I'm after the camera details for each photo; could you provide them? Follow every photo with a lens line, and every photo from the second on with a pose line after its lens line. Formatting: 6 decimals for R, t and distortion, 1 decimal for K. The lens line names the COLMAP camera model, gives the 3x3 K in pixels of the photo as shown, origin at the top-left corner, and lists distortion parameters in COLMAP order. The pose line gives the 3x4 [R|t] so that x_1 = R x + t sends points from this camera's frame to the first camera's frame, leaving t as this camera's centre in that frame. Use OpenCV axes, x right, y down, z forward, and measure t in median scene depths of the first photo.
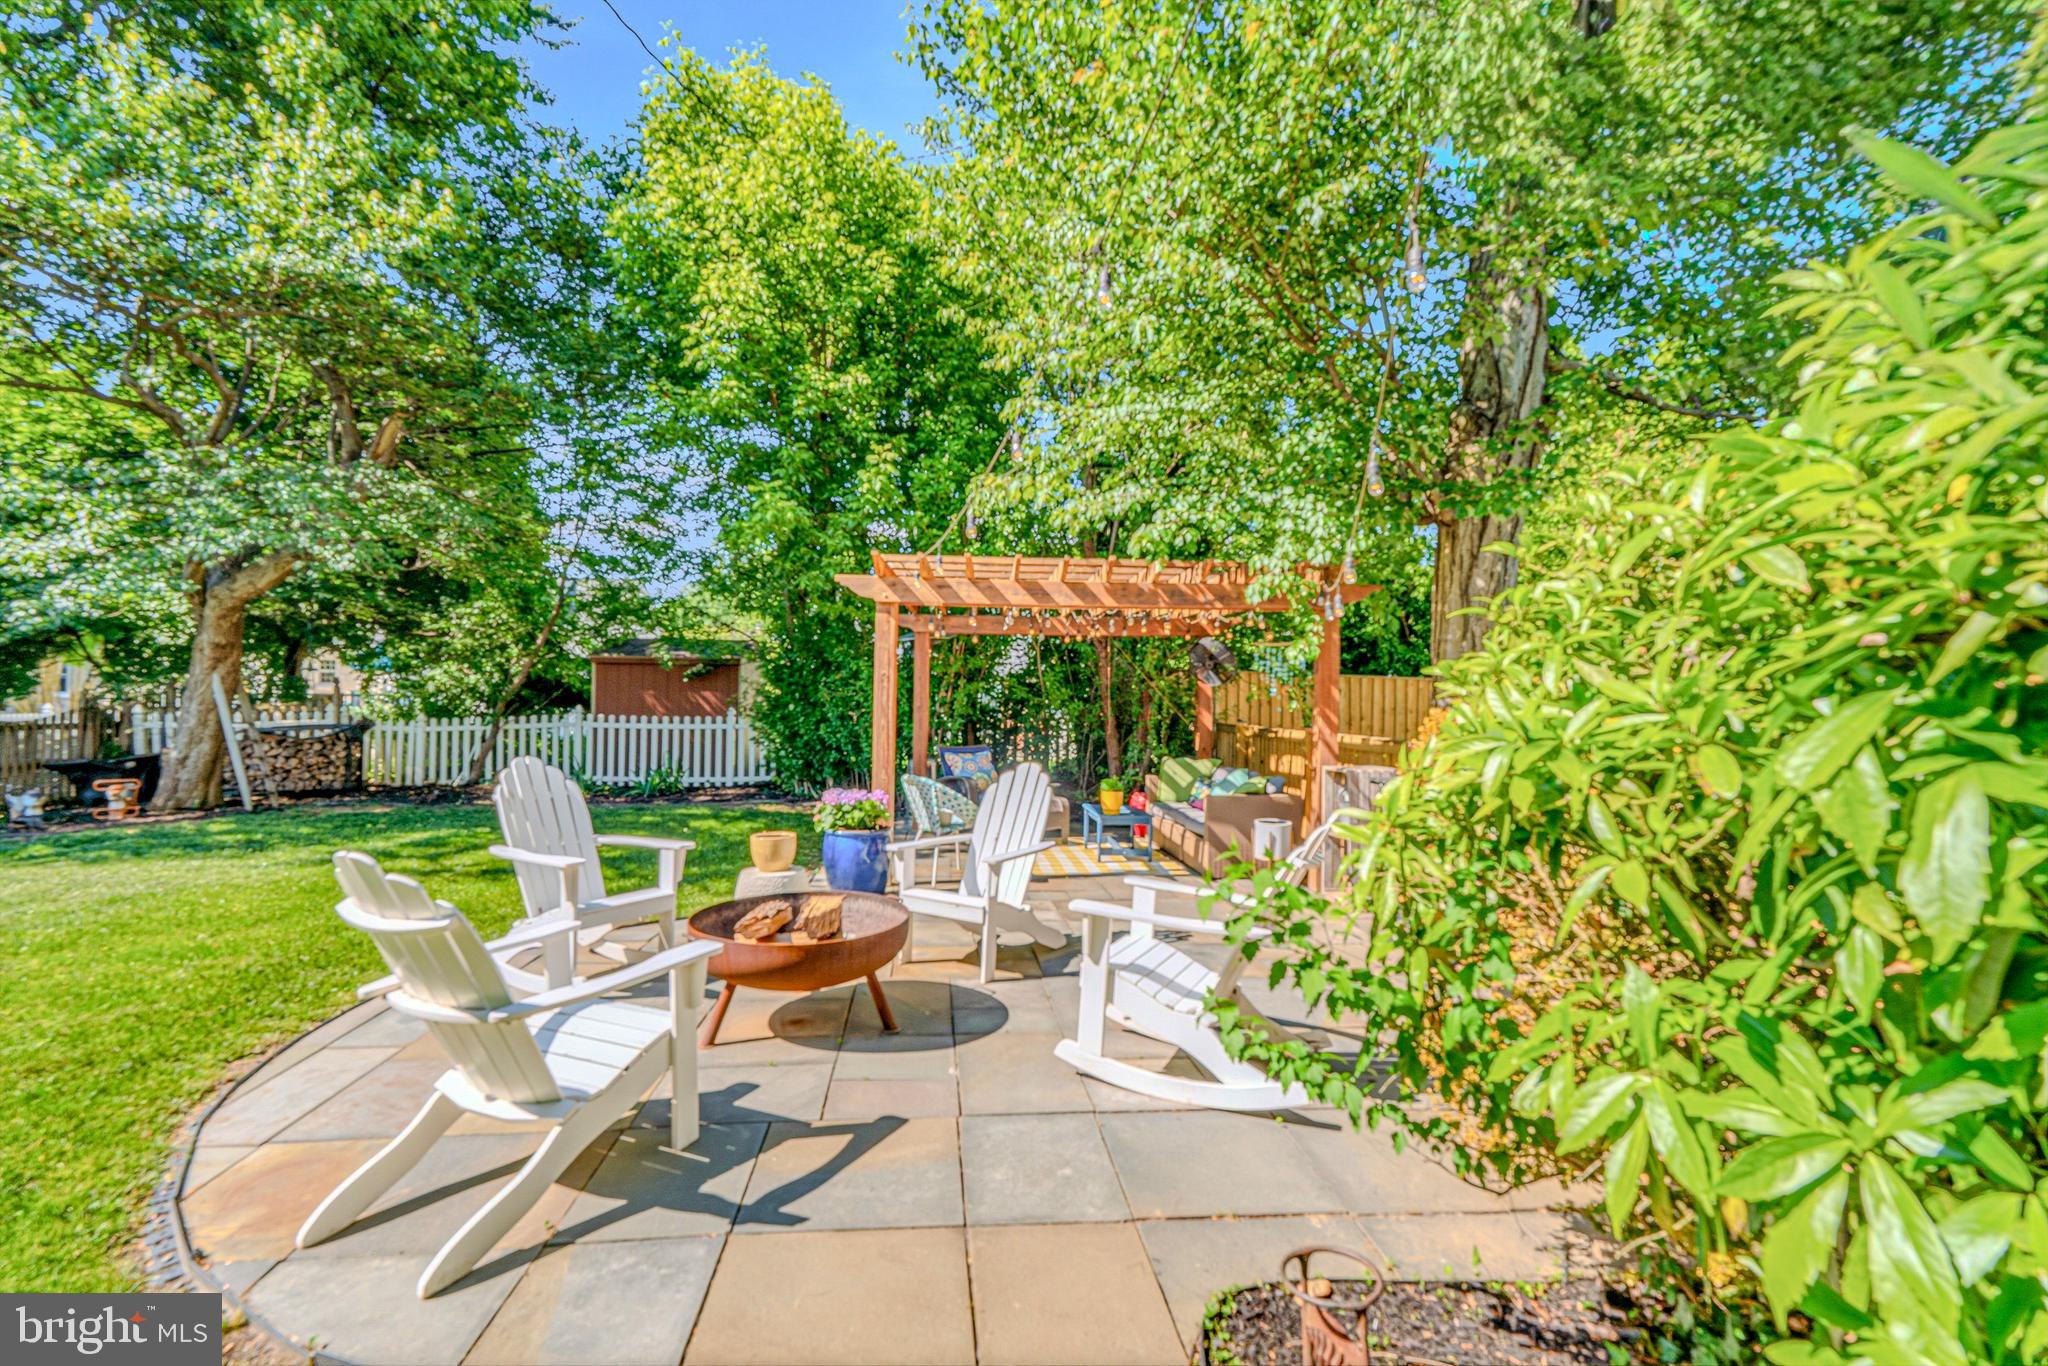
lens RADIAL K [[916.2, 0, 1024.4], [0, 916.2, 692.4], [0, 0, 1]] dist [0.000559, -0.000201]
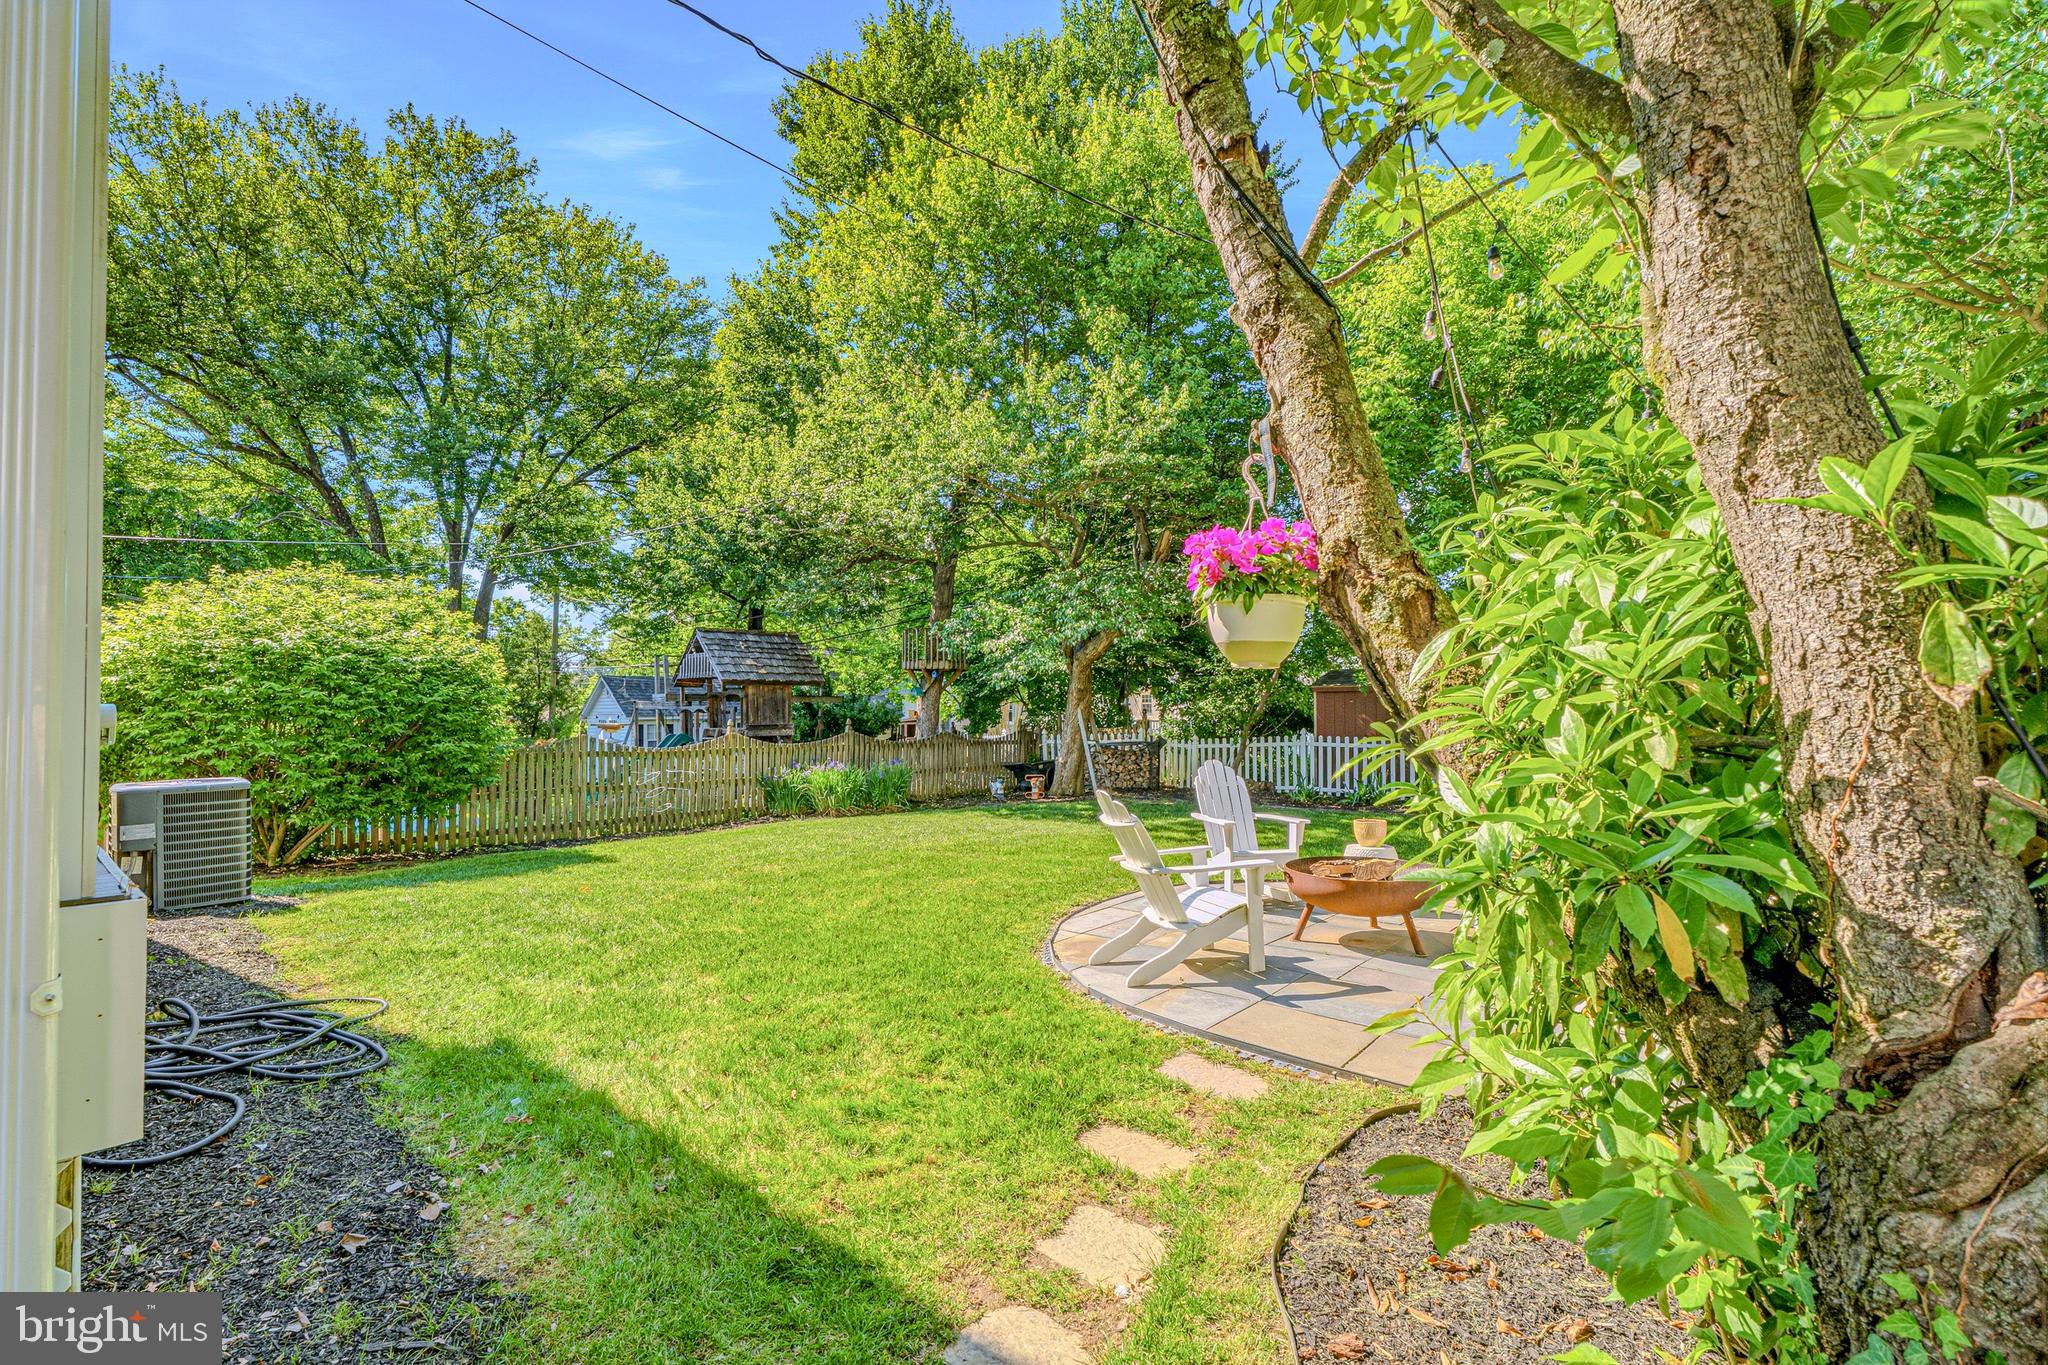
lens RADIAL K [[916.2, 0, 1024.5], [0, 916.2, 688.6], [0, 0, 1]] dist [0.000559, -0.000201]
pose [[0.701473, -0.035798, -0.711796, 0.162086], [0.015626, 0.999270, -0.034856, -0.002021], [0.712524, 0.013328, 0.701521, -0.158911]]
